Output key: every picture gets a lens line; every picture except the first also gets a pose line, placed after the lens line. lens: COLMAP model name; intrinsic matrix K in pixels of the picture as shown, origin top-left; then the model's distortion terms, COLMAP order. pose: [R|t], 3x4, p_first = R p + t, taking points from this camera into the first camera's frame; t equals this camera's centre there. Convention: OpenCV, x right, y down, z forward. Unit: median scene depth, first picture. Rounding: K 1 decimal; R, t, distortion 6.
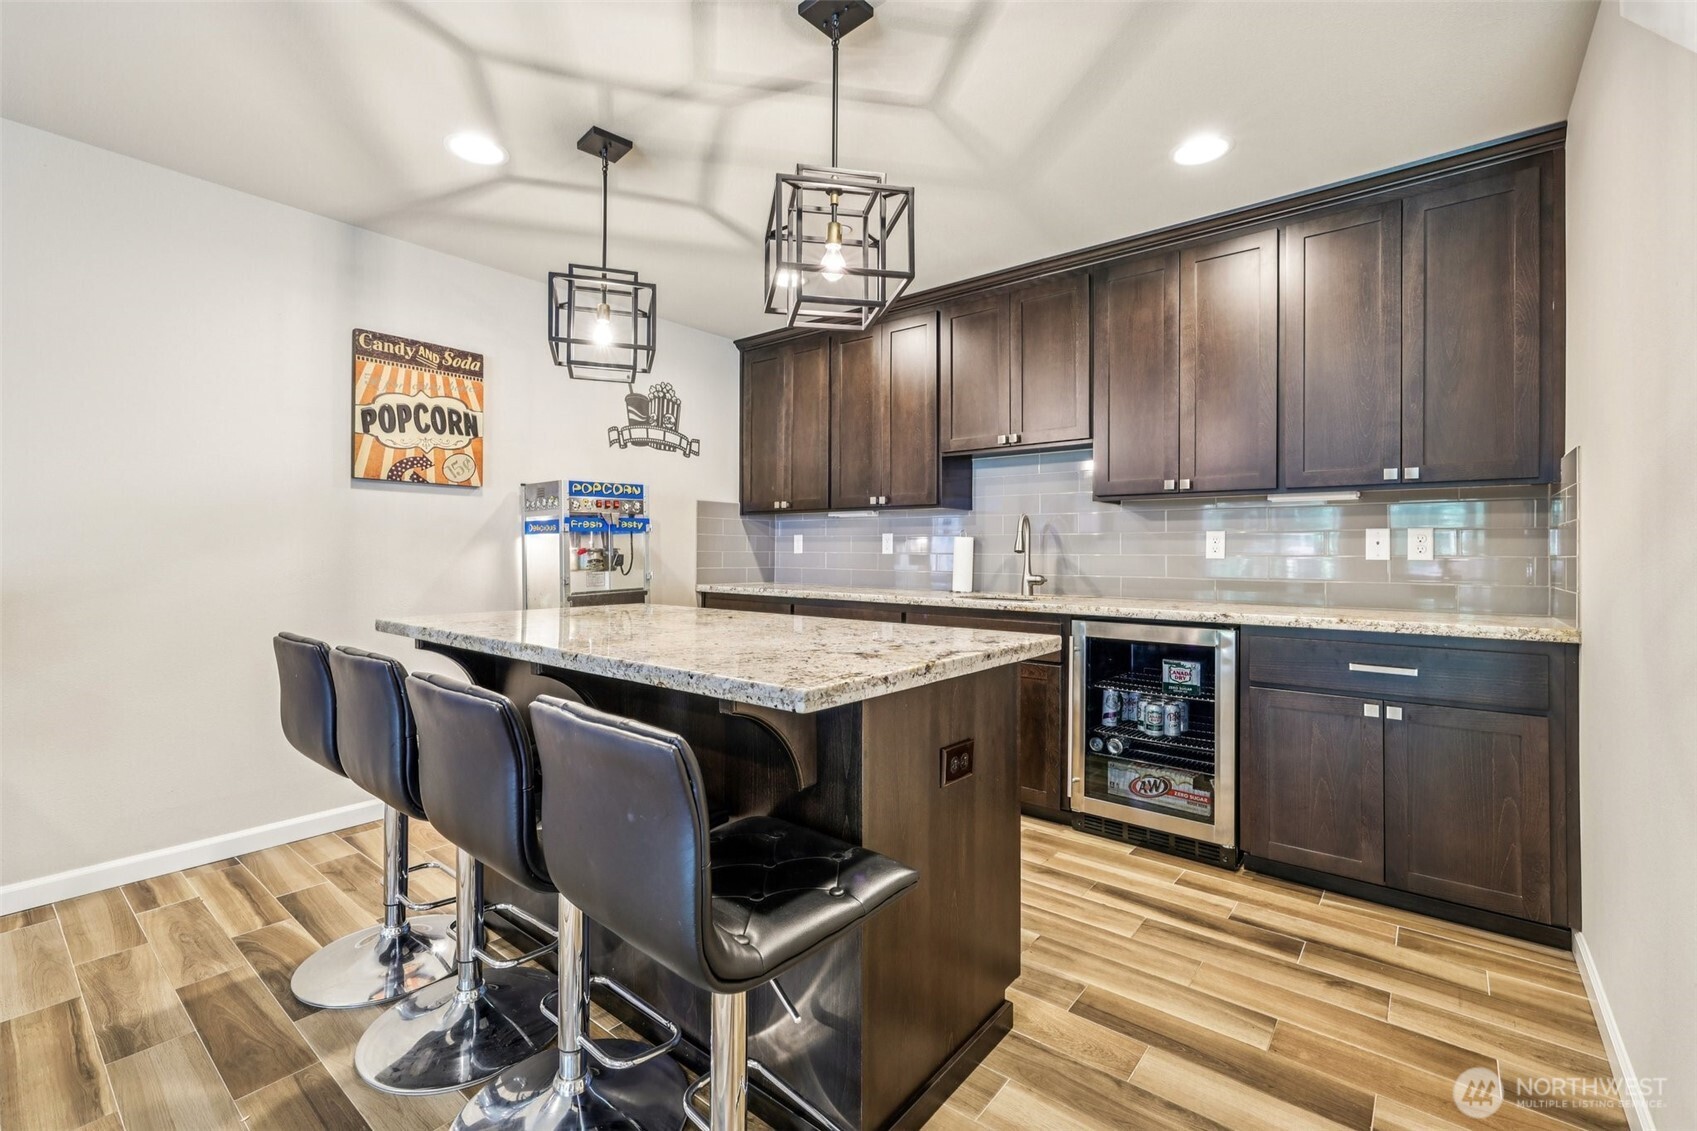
lens RADIAL K [[729.9, 0, 845.1], [0, 729.9, 549.6], [0, 0, 1]] dist [-0.008582, 0.000289]
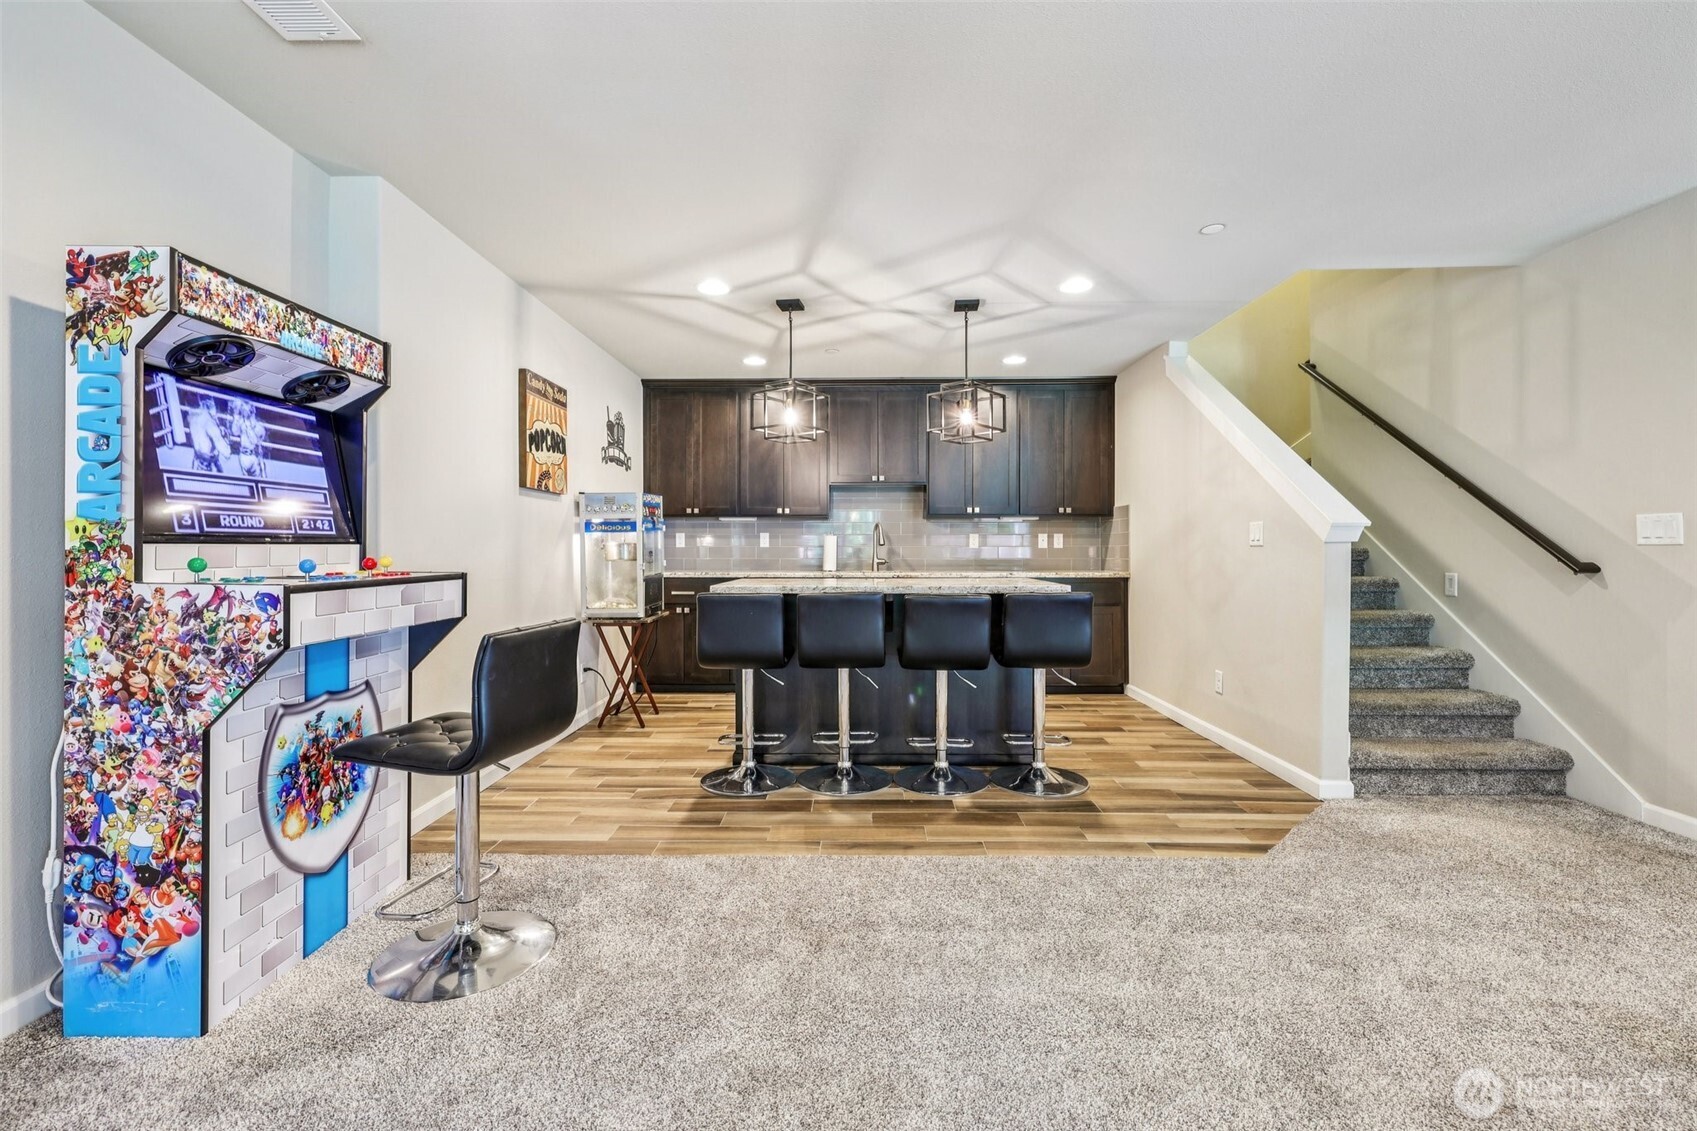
lens RADIAL K [[729.9, 0, 853.3], [0, 729.9, 556.8], [0, 0, 1]] dist [-0.008582, 0.000289]
pose [[0.785141, -0.012316, 0.619195, -1.058785], [0.003968, 0.999882, 0.014857, 0.006243], [-0.619304, -0.009208, 0.785097, -0.360529]]
